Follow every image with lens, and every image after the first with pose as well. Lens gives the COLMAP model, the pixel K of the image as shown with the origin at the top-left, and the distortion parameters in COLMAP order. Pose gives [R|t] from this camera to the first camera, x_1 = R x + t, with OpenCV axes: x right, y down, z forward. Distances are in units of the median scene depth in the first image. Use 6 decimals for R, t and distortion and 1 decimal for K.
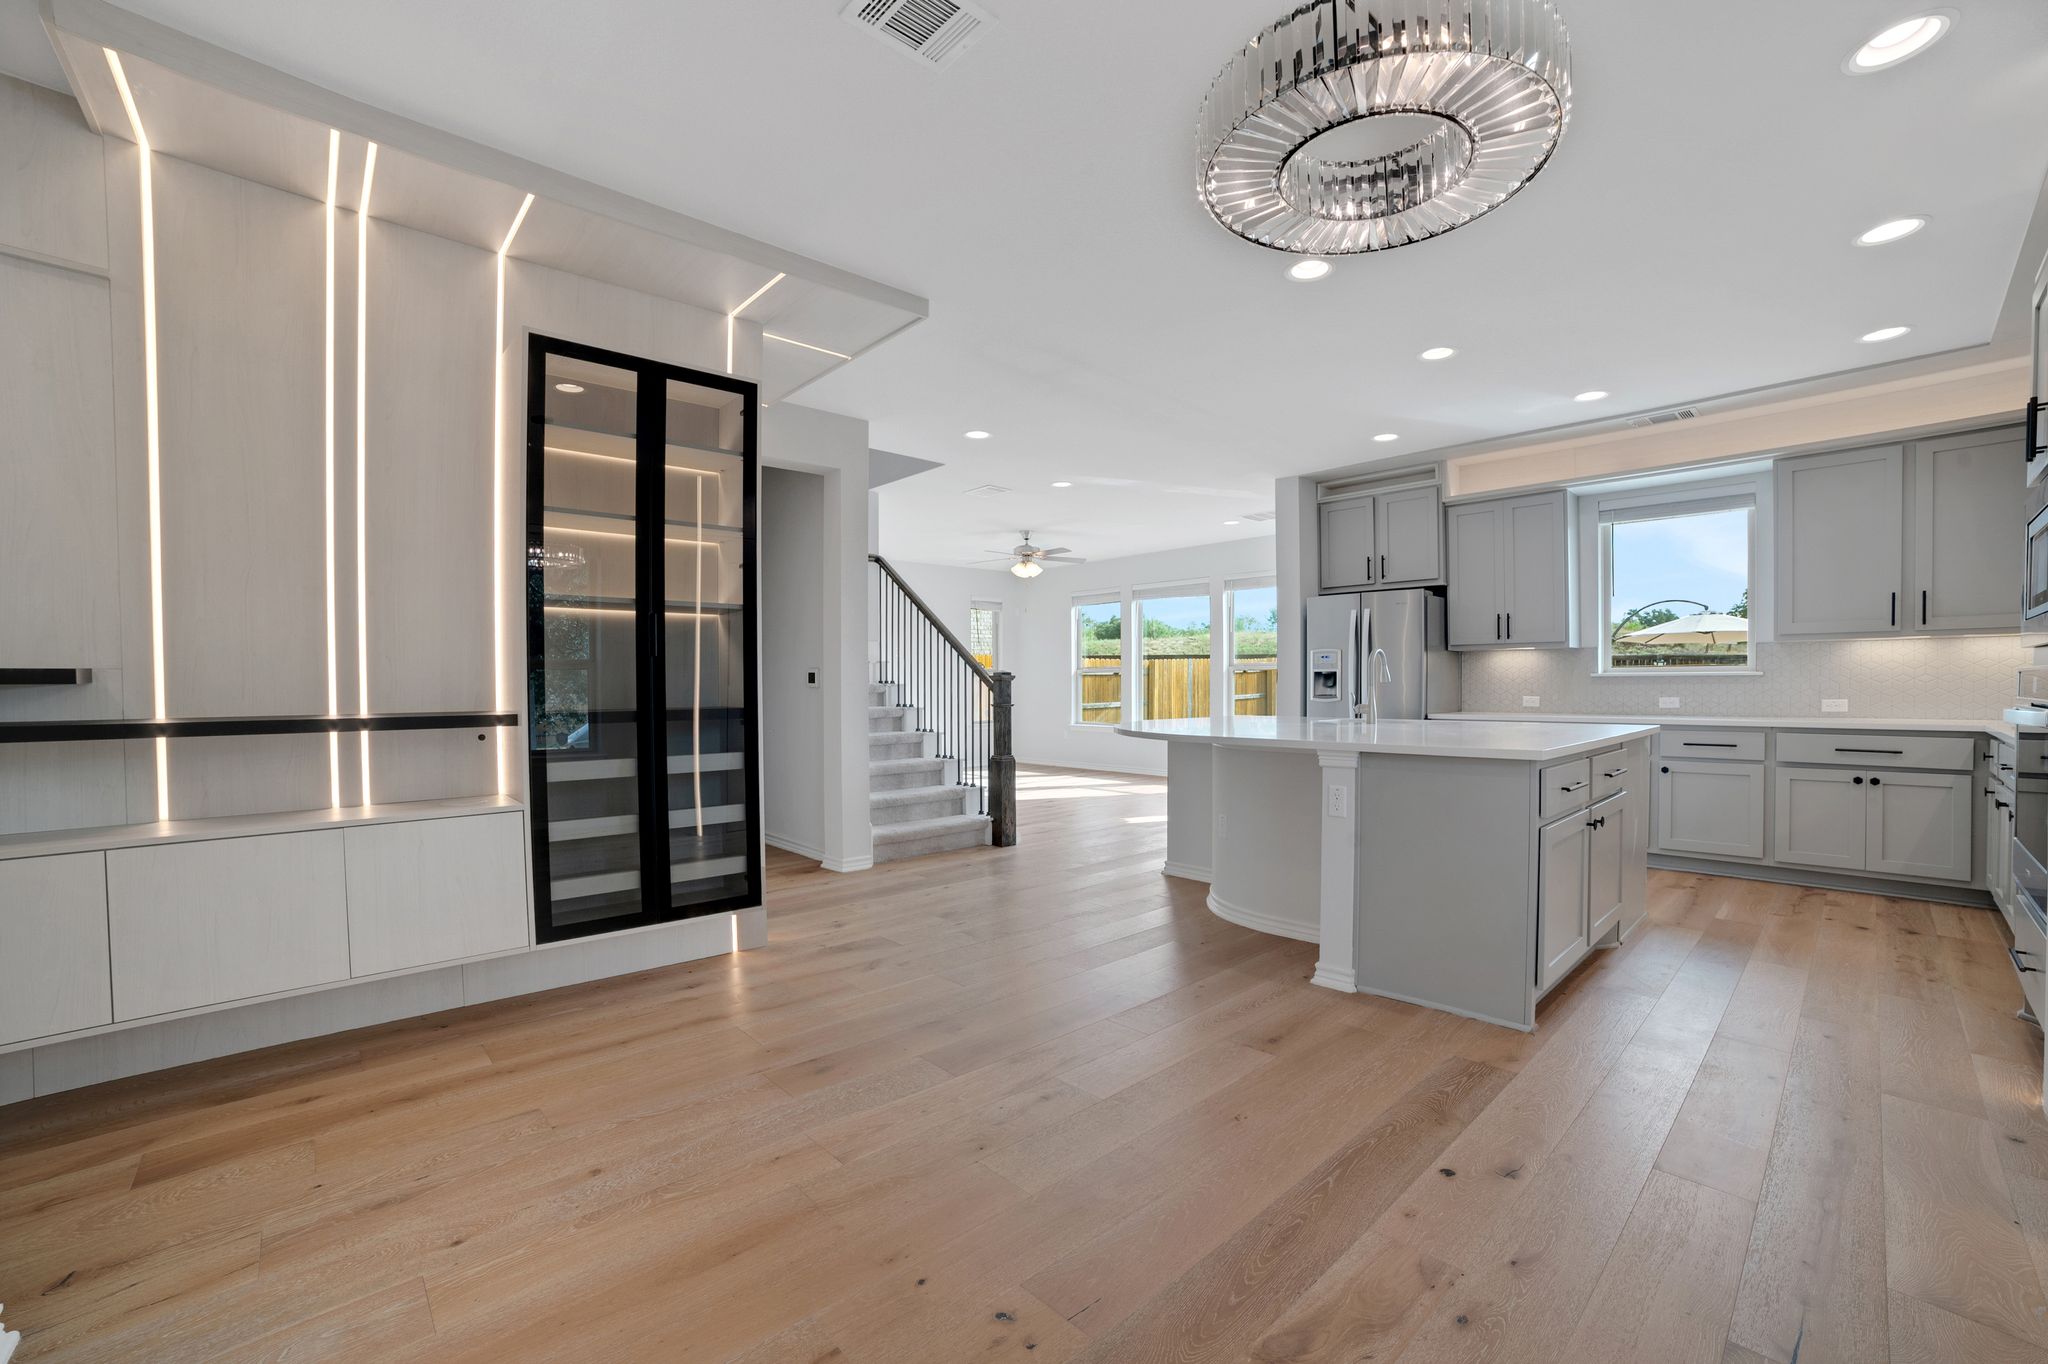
lens RADIAL K [[835.8, 0, 1035.7], [0, 835.8, 705.7], [0, 0, 1]] dist [-0.106061, 0.035065]
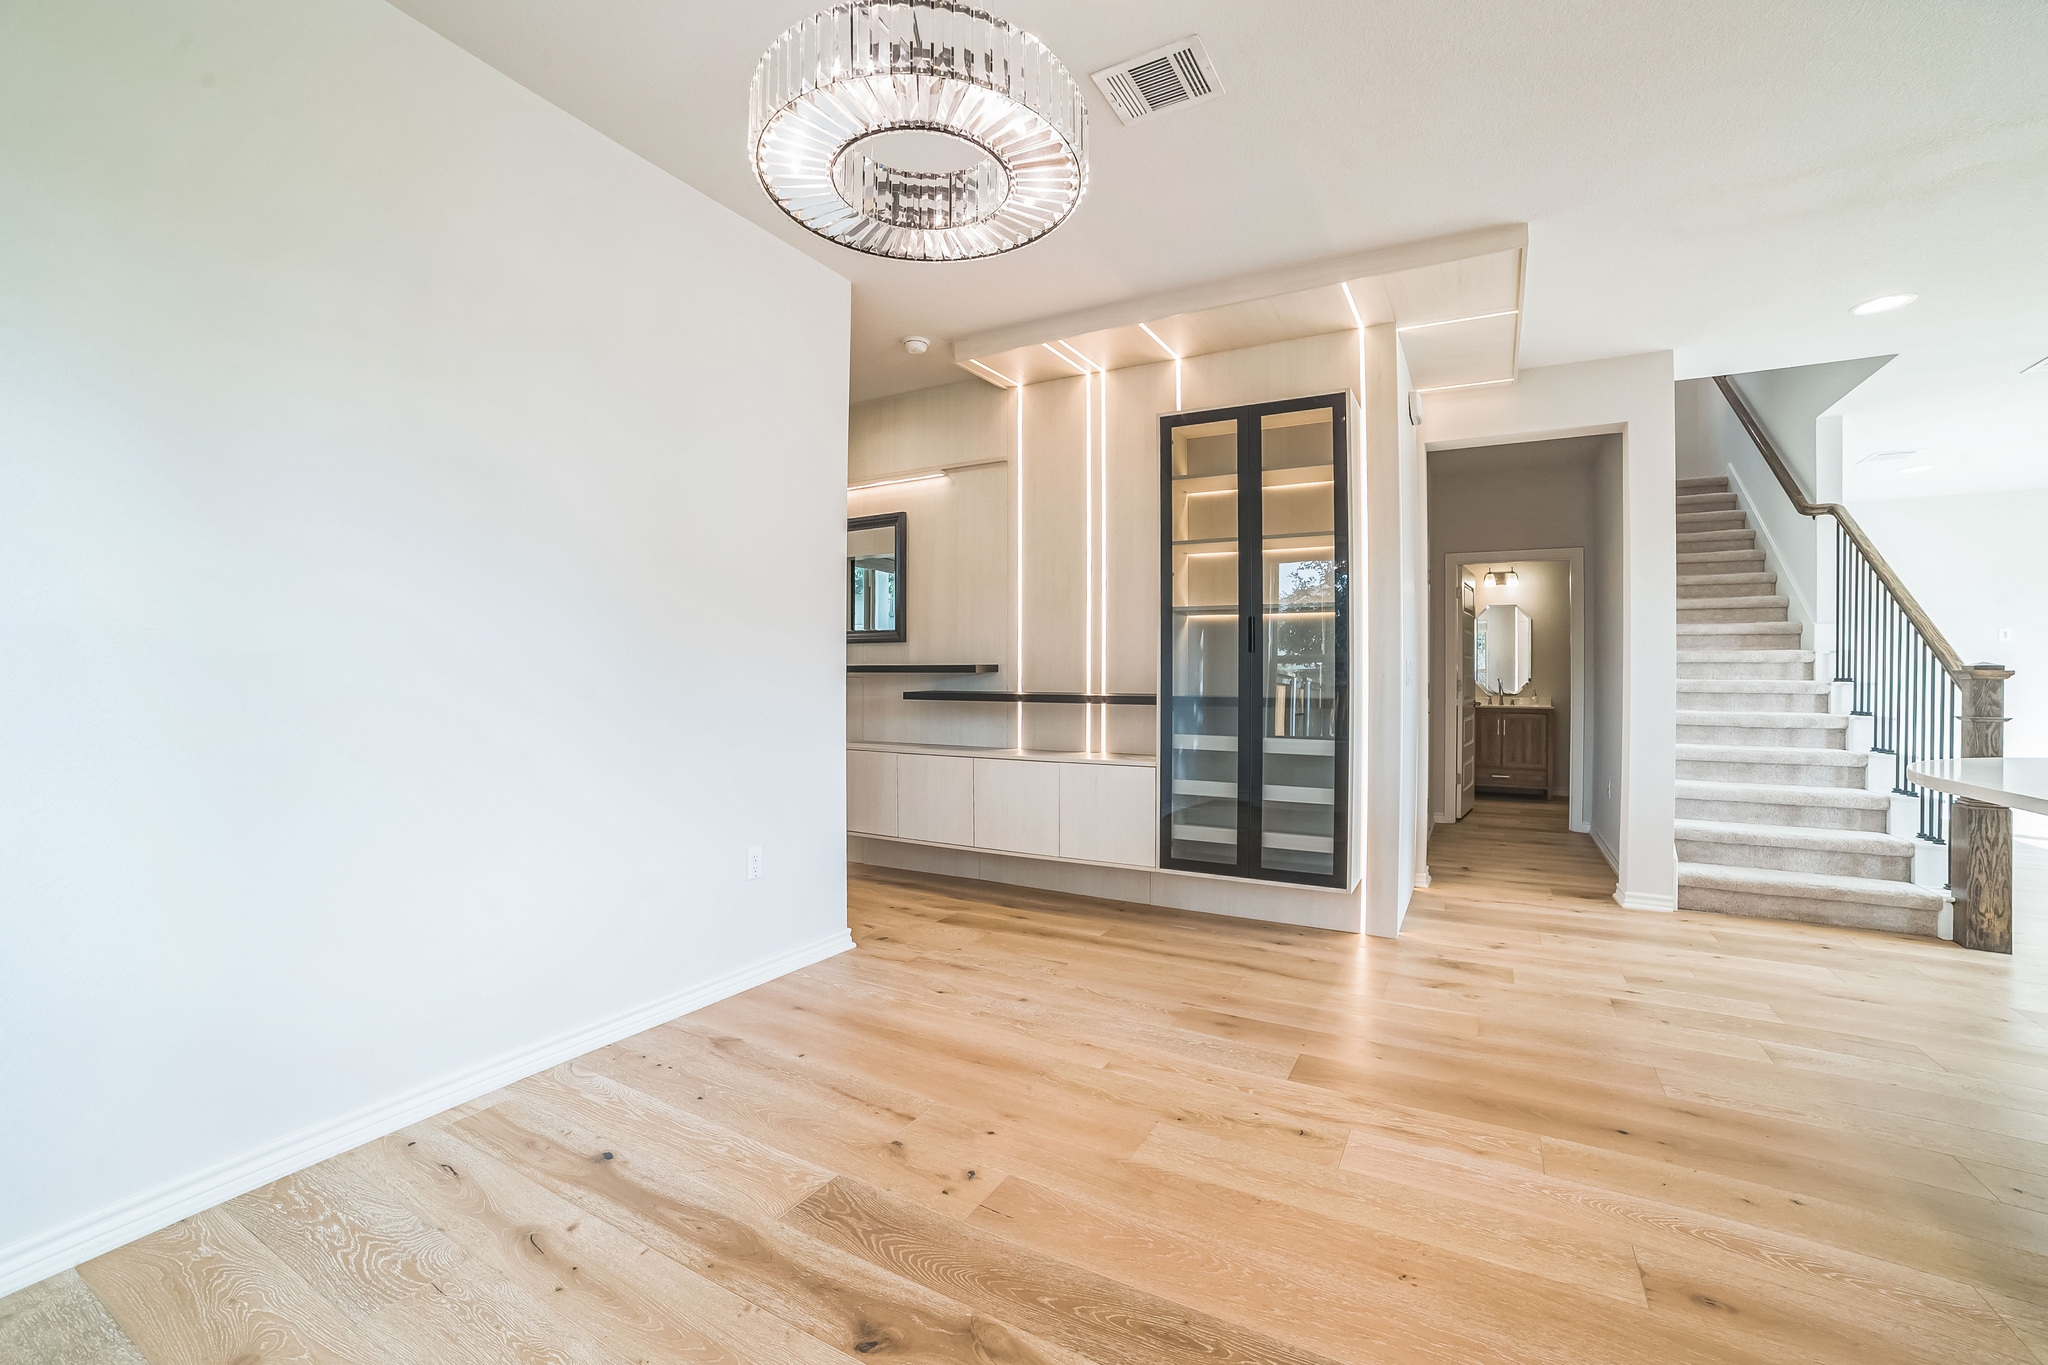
lens RADIAL K [[820.9, 0, 1024.0], [0, 820.9, 682.5], [0, 0, 1]] dist [-0.098205, 0.033056]
pose [[0.320026, 0.012613, -0.947325, 0.570267], [-0.035367, 0.999373, 0.001358, -0.006268], [0.946748, 0.033070, 0.320272, 0.319093]]
